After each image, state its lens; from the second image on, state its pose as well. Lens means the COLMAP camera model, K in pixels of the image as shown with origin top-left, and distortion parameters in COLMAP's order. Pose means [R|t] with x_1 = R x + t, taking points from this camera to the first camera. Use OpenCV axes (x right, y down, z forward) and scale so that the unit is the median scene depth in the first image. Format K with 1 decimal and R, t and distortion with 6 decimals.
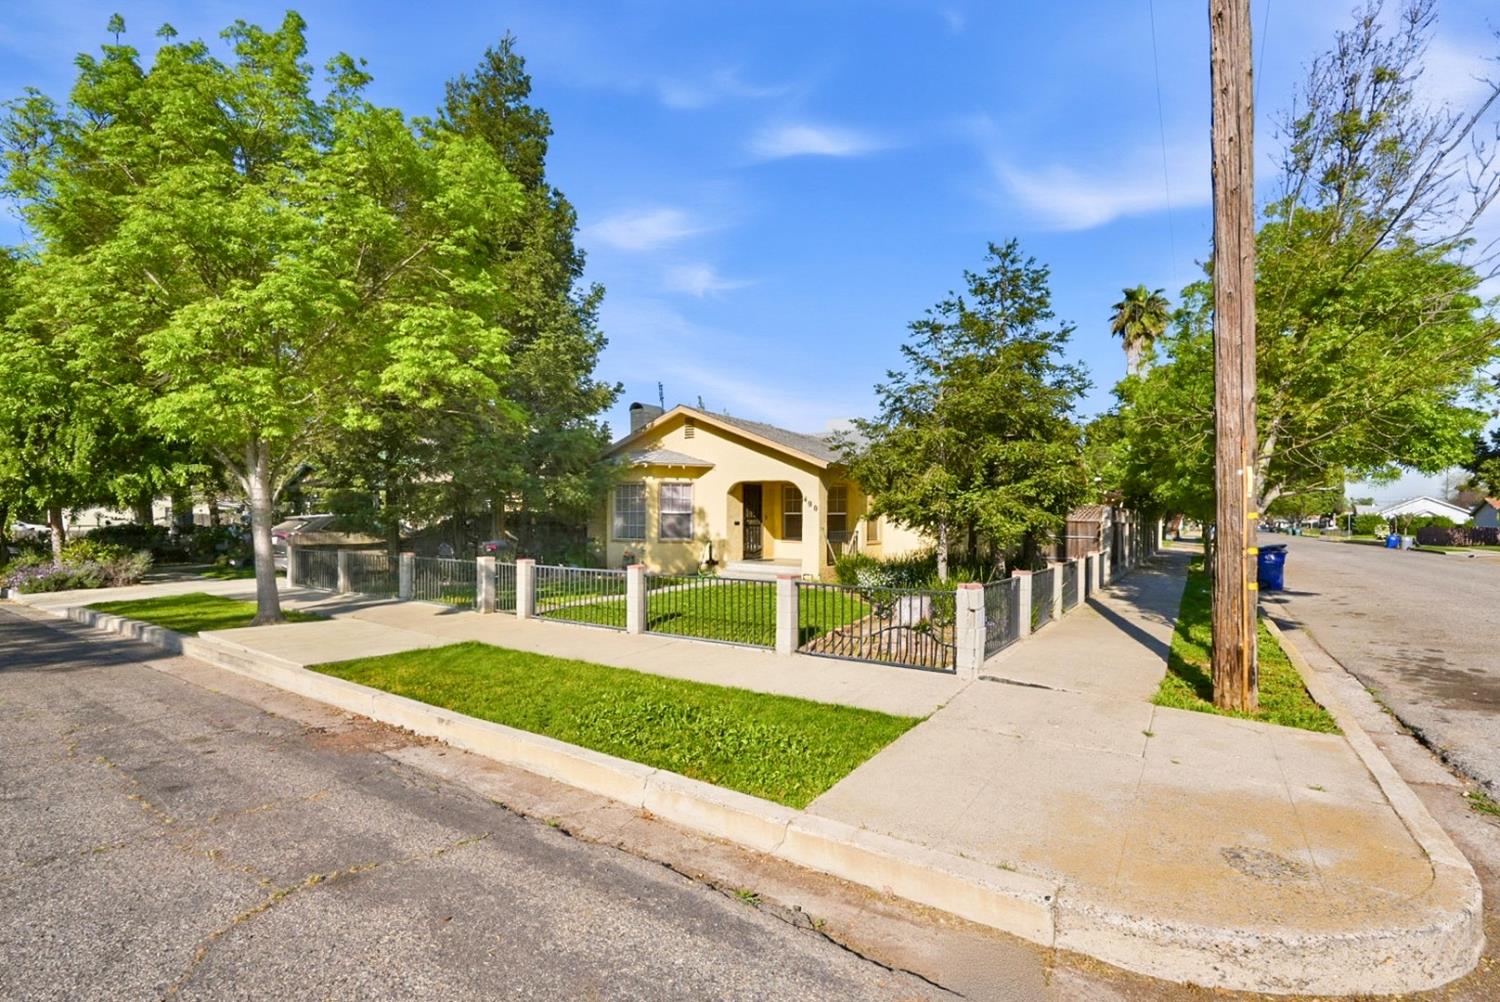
lens RADIAL K [[675.8, 0, 747.2], [0, 675.8, 506.3], [0, 0, 1]] dist [-0.007265, 0.001621]
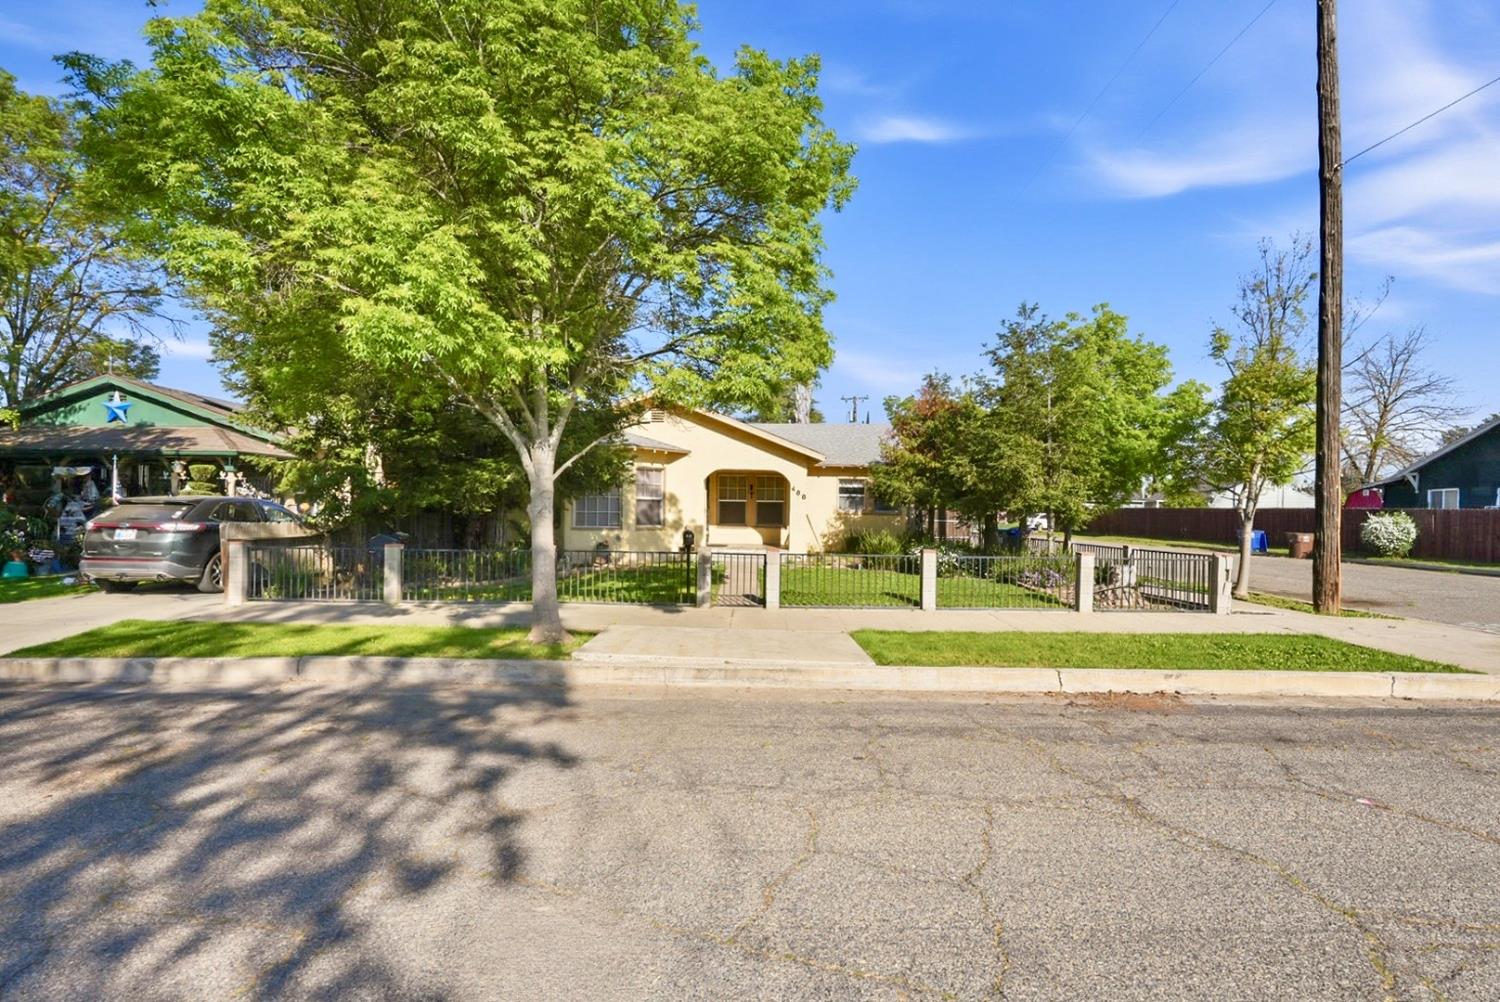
lens RADIAL K [[675.8, 0, 737.5], [0, 675.8, 499.7], [0, 0, 1]] dist [-0.007265, 0.001621]
pose [[0.825741, 0.012068, 0.563921, -0.545434], [-0.018516, 0.999812, 0.005717, 0.003173], [-0.563746, -0.015162, 0.825809, 0.136160]]
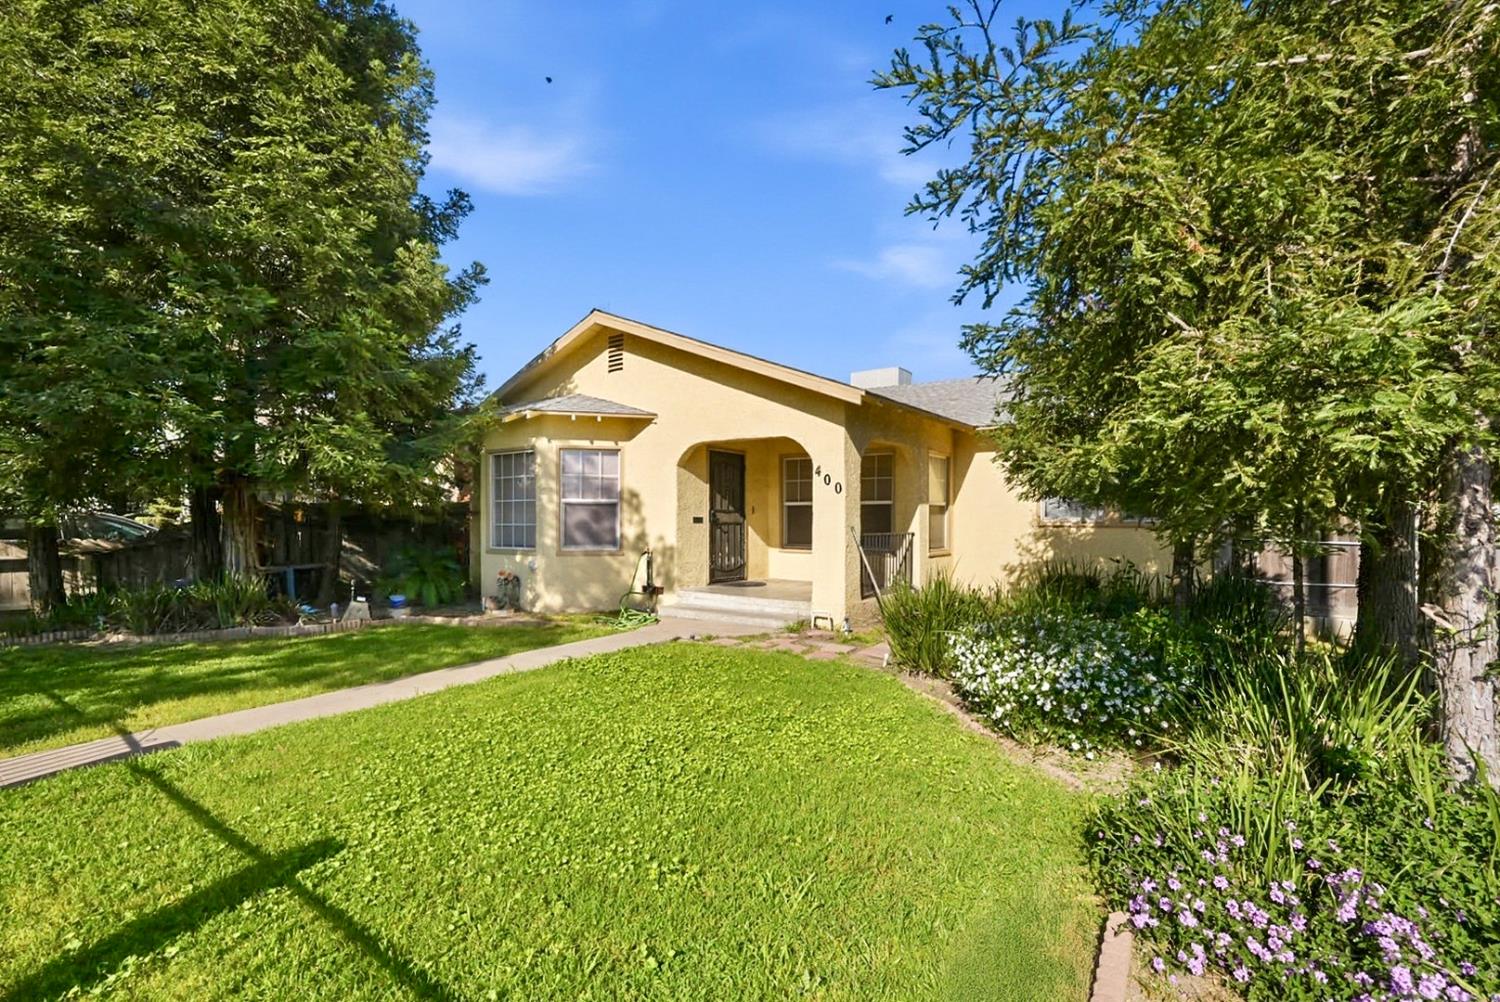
lens RADIAL K [[675.8, 0, 749.6], [0, 675.8, 516.2], [0, 0, 1]] dist [-0.007265, 0.001621]
pose [[0.999617, -0.003336, -0.027490, 0.043590], [0.003521, 0.999971, 0.006679, 0.018775], [0.027467, -0.006773, 0.999600, 0.440156]]
